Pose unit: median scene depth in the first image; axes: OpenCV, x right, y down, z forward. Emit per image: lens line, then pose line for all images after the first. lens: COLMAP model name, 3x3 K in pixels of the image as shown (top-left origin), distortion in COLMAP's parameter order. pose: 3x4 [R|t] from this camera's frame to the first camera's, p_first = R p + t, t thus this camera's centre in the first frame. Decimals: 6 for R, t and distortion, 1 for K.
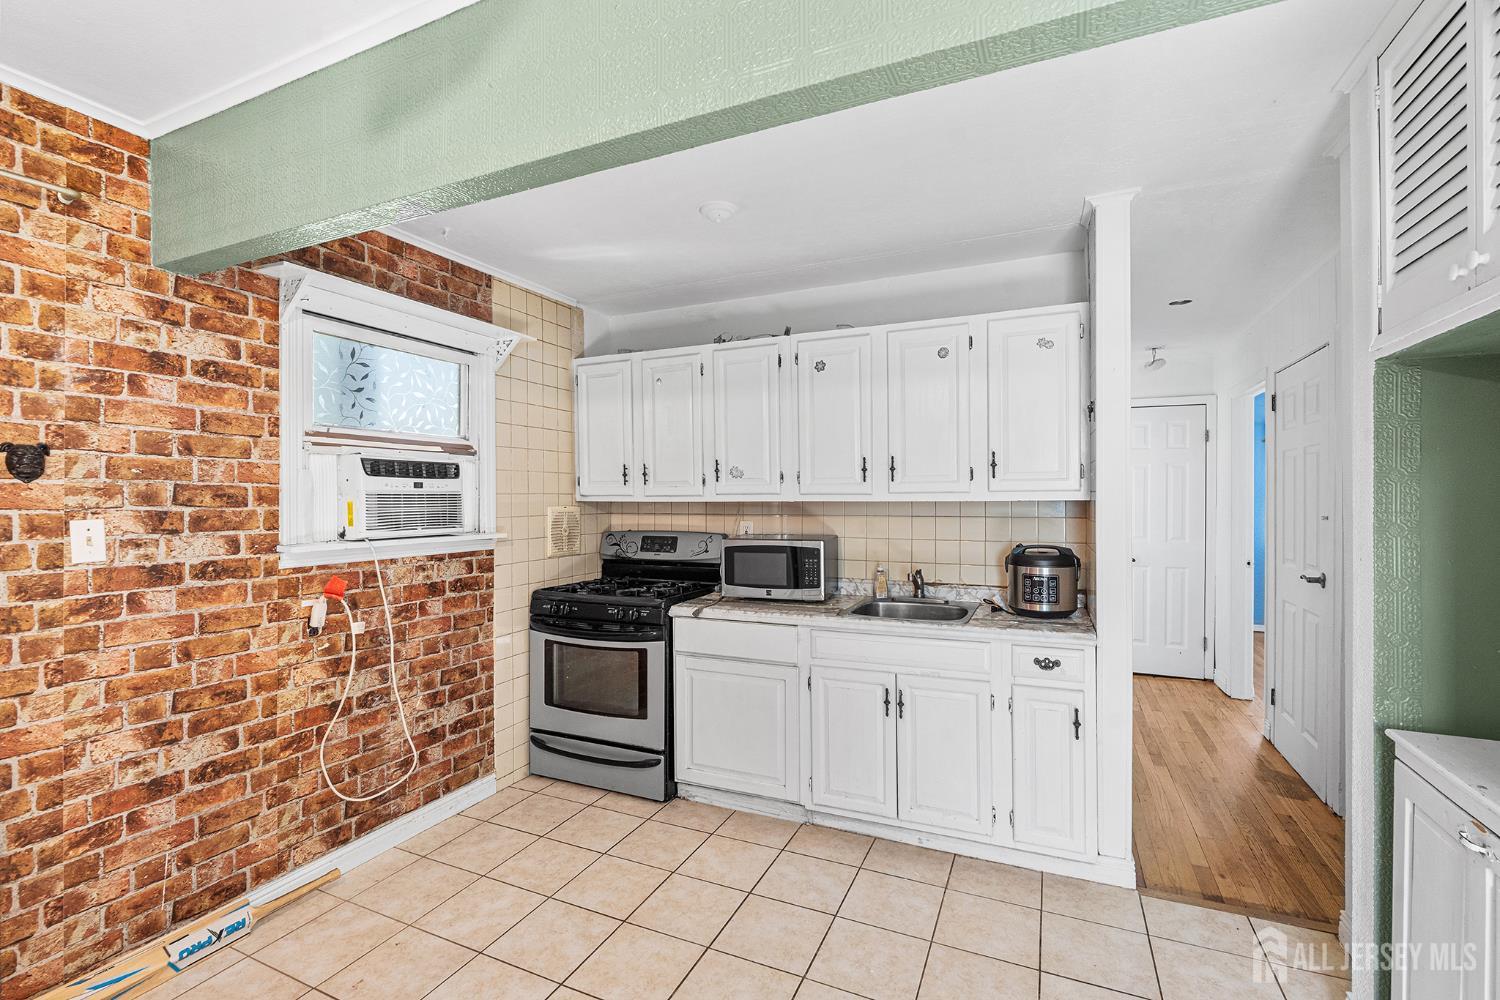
lens RADIAL K [[673.3, 0, 752.7], [0, 673.3, 494.2], [0, 0, 1]] dist [-0.007560, 0.001118]
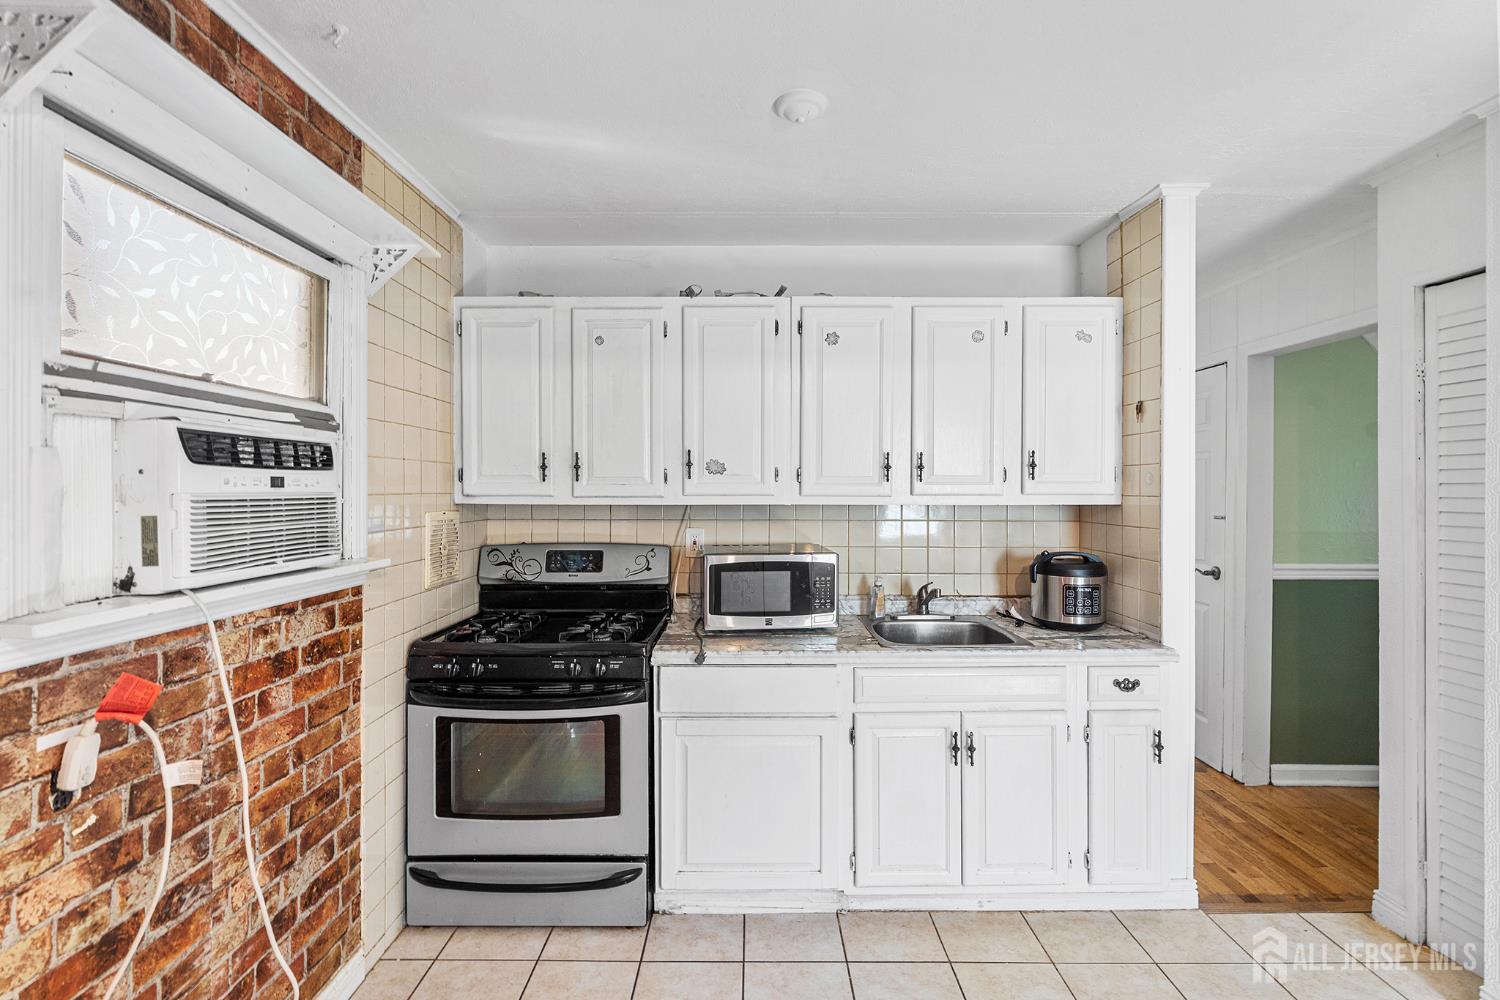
lens RADIAL K [[673.3, 0, 753.9], [0, 673.3, 485.5], [0, 0, 1]] dist [-0.007560, 0.001118]
pose [[0.910322, 0.007595, 0.413832, -0.365471], [-0.007453, 0.999970, -0.001958, -0.012488], [-0.413834, -0.001302, 0.910351, 0.339052]]
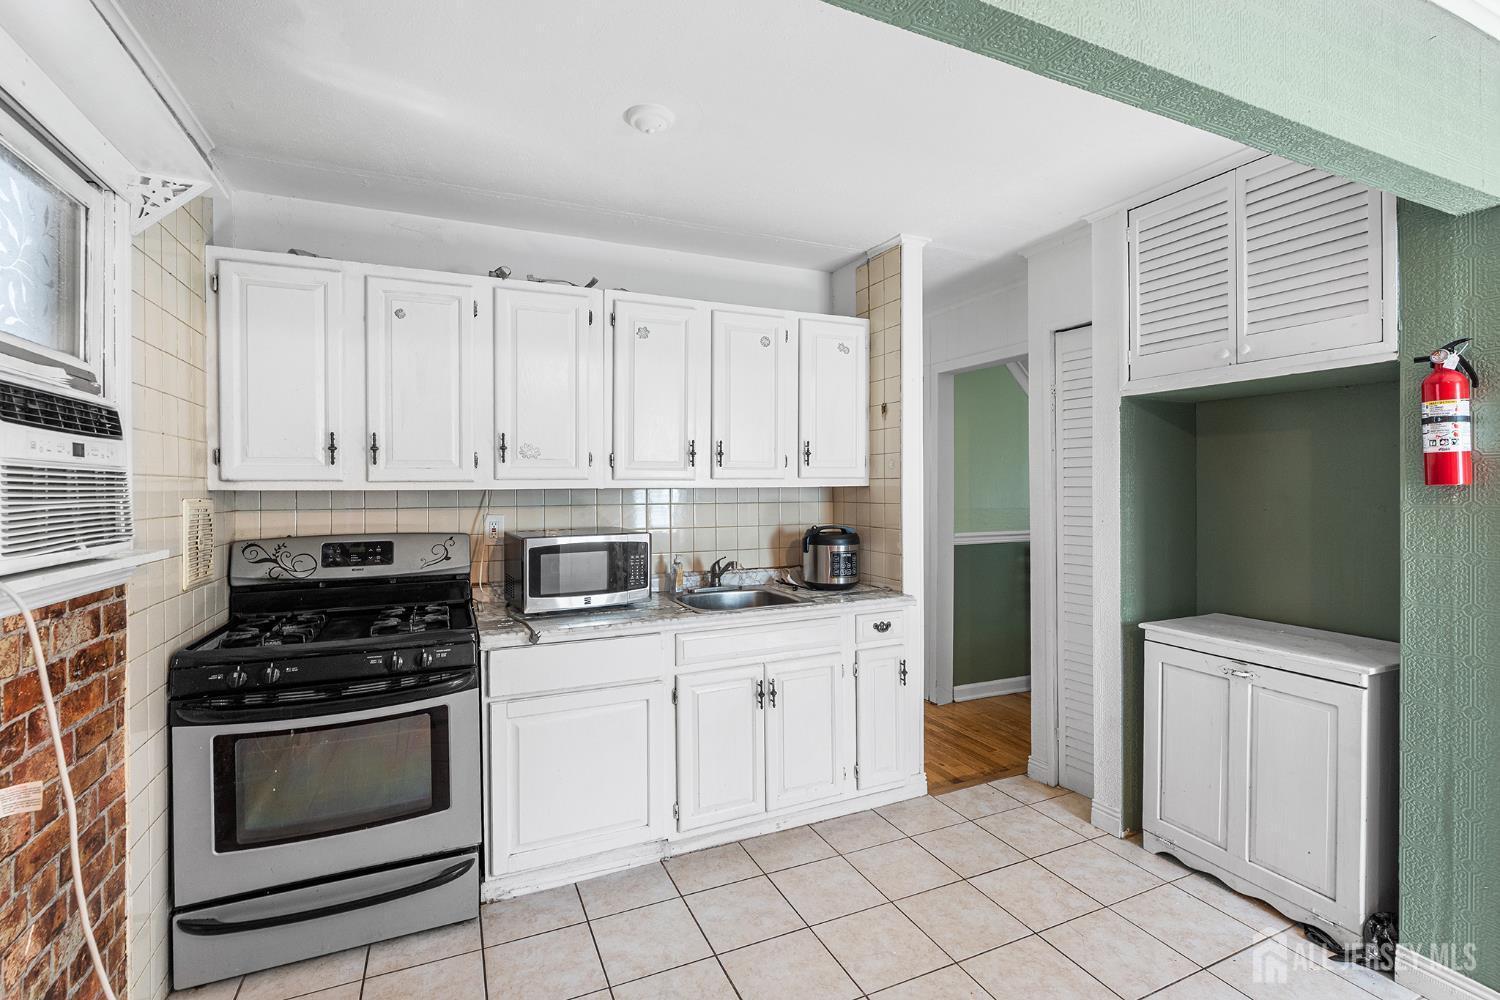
lens RADIAL K [[673.3, 0, 746.3], [0, 673.3, 485.5], [0, 0, 1]] dist [-0.007560, 0.001118]
pose [[0.661888, 0.002306, 0.749600, -0.528991], [0.000393, 0.999994, -0.003424, 0.011701], [-0.749603, 0.002561, 0.661883, 0.366365]]
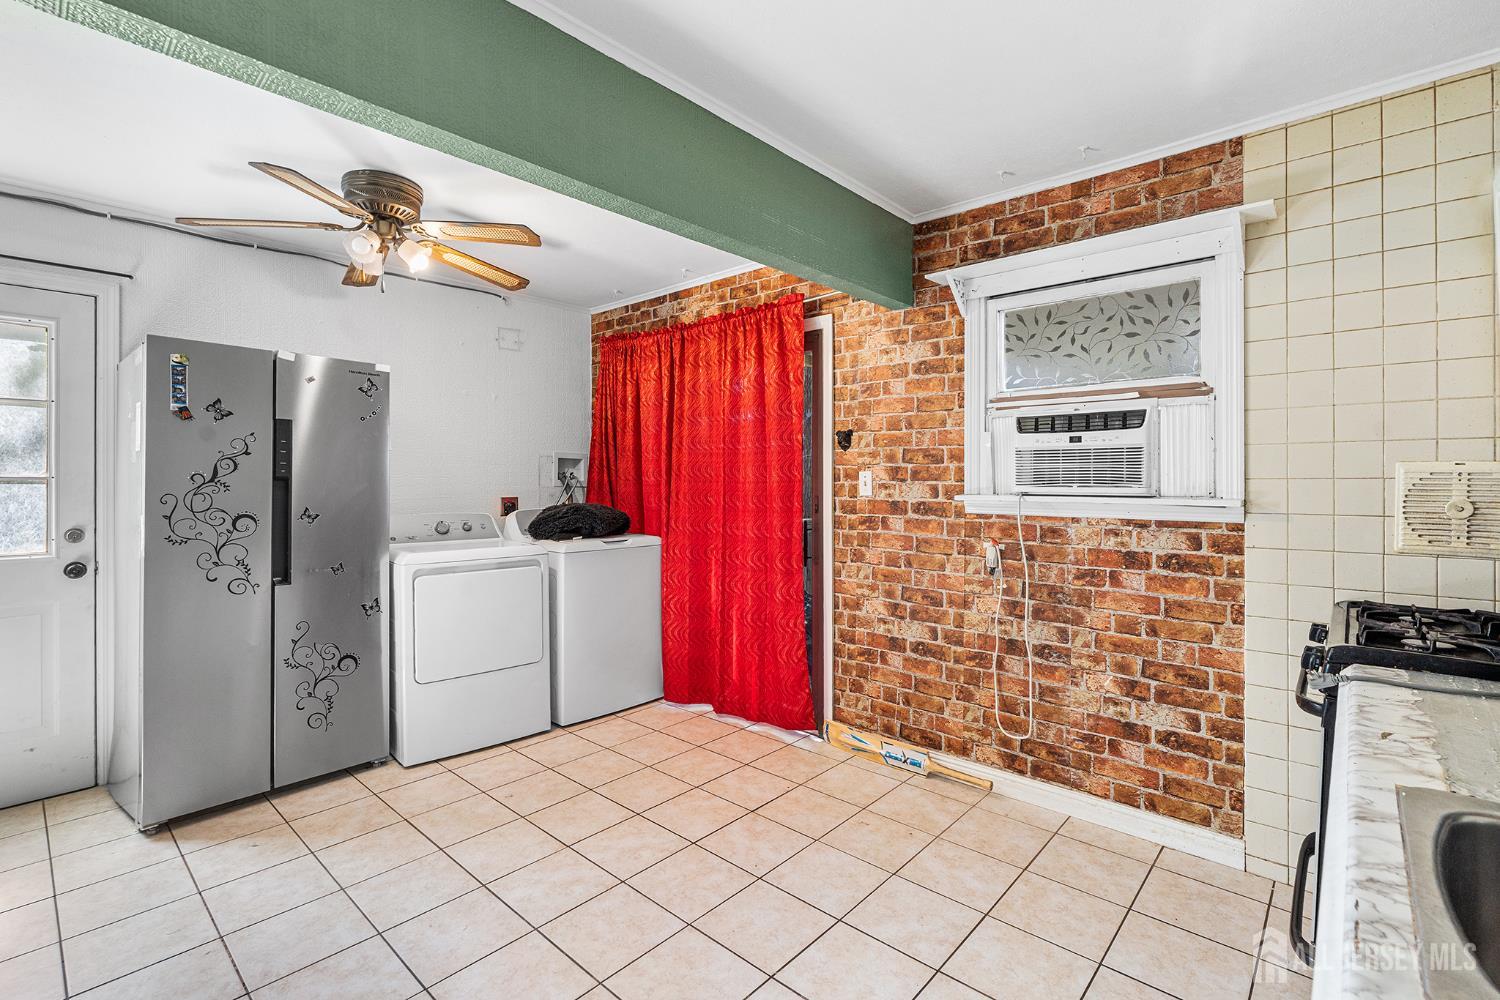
lens RADIAL K [[673.3, 0, 735.8], [0, 673.3, 478.3], [0, 0, 1]] dist [-0.007560, 0.001118]
pose [[-0.316314, 0.001287, -0.948654, 0.522780], [0.004367, 0.999990, -0.000099, 0.037639], [0.948644, -0.004174, -0.316317, 0.836319]]
